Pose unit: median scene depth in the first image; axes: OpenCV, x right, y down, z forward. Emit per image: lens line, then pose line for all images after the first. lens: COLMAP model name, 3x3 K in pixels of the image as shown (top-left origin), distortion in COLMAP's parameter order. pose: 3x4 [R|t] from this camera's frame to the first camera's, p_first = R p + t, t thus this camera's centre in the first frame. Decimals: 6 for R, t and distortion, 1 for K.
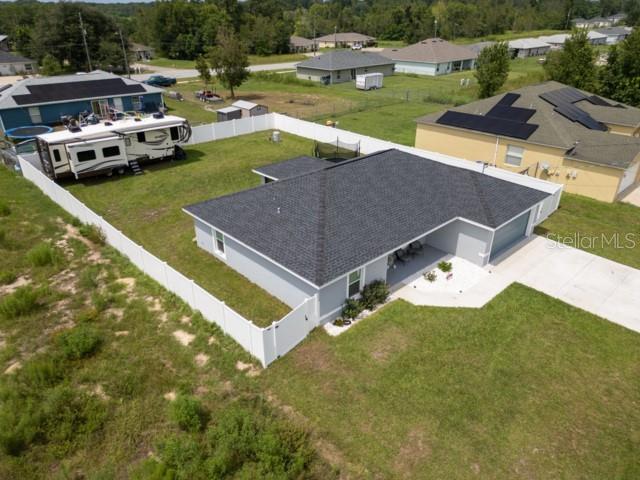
lens RADIAL K [[451.1, 0, 318.3], [0, 451.1, 237.5], [0, 0, 1]] dist [0.067819, -0.060597]
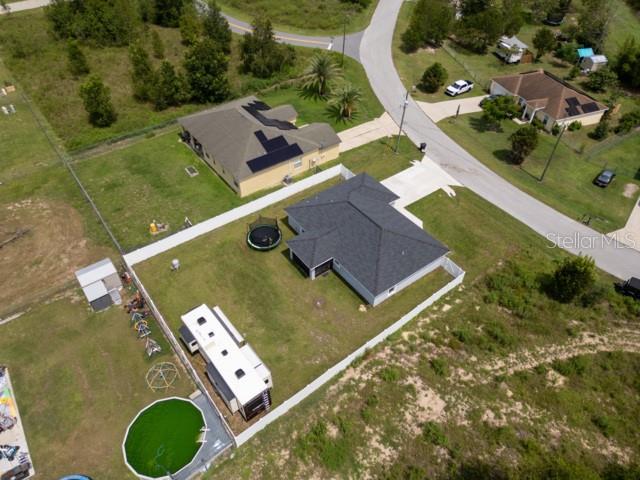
lens RADIAL K [[451.1, 0, 318.3], [0, 451.1, 237.5], [0, 0, 1]] dist [0.067819, -0.060597]
pose [[0.117674, -0.690240, 0.713948, -1.203430], [0.442112, 0.680176, 0.584720, -1.148966], [-0.889207, 0.246839, 0.385203, 0.368880]]
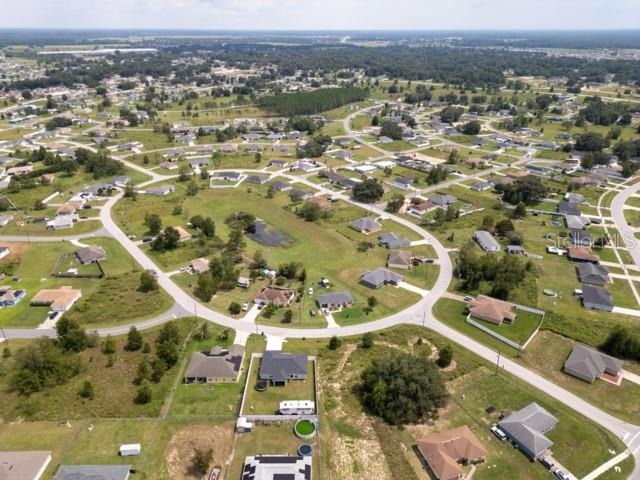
lens RADIAL K [[451.1, 0, 318.3], [0, 451.1, 237.5], [0, 0, 1]] dist [0.067819, -0.060597]
pose [[-0.726828, -0.291240, 0.622013, -3.164549], [0.305559, 0.673963, 0.672612, -4.643987], [-0.615105, 0.678935, -0.400865, 1.781021]]
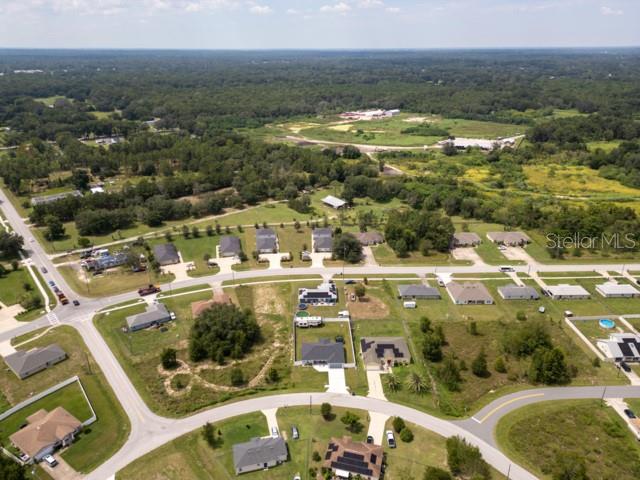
lens RADIAL K [[451.1, 0, 318.3], [0, 451.1, 237.5], [0, 0, 1]] dist [0.067819, -0.060597]
pose [[0.739352, 0.259528, -0.621292, 3.346129], [-0.297133, 0.953783, 0.044821, -1.752277], [0.604211, 0.151468, 0.782296, -4.031861]]
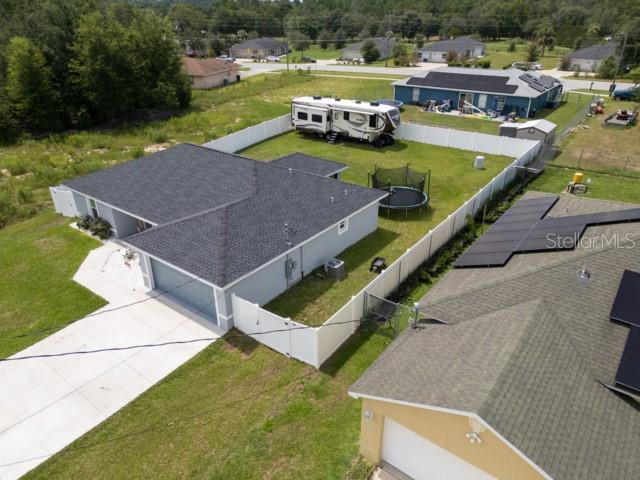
lens RADIAL K [[451.1, 0, 318.3], [0, 451.1, 237.5], [0, 0, 1]] dist [0.067819, -0.060597]
pose [[0.166402, 0.440790, -0.882051, 0.959149], [-0.437048, 0.834828, 0.334740, -0.386452], [0.883911, 0.329798, 0.331564, 0.779560]]
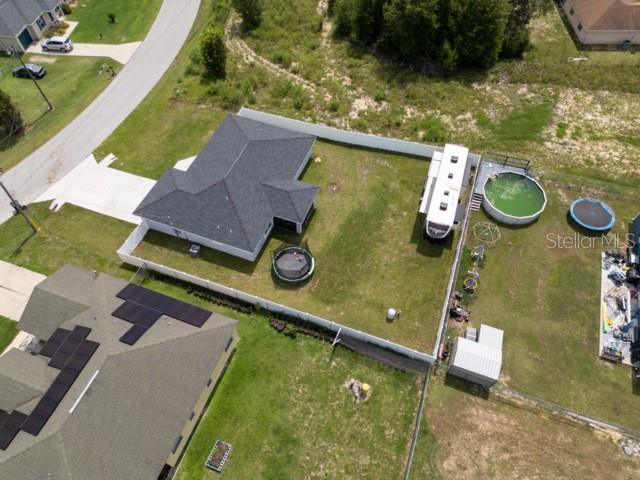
lens RADIAL K [[451.1, 0, 318.3], [0, 451.1, 237.5], [0, 0, 1]] dist [0.067819, -0.060597]
pose [[-0.896628, 0.360011, -0.257779, 0.319123], [-0.203419, 0.182189, 0.961992, -1.627218], [0.393292, 0.914986, -0.090123, 1.330010]]
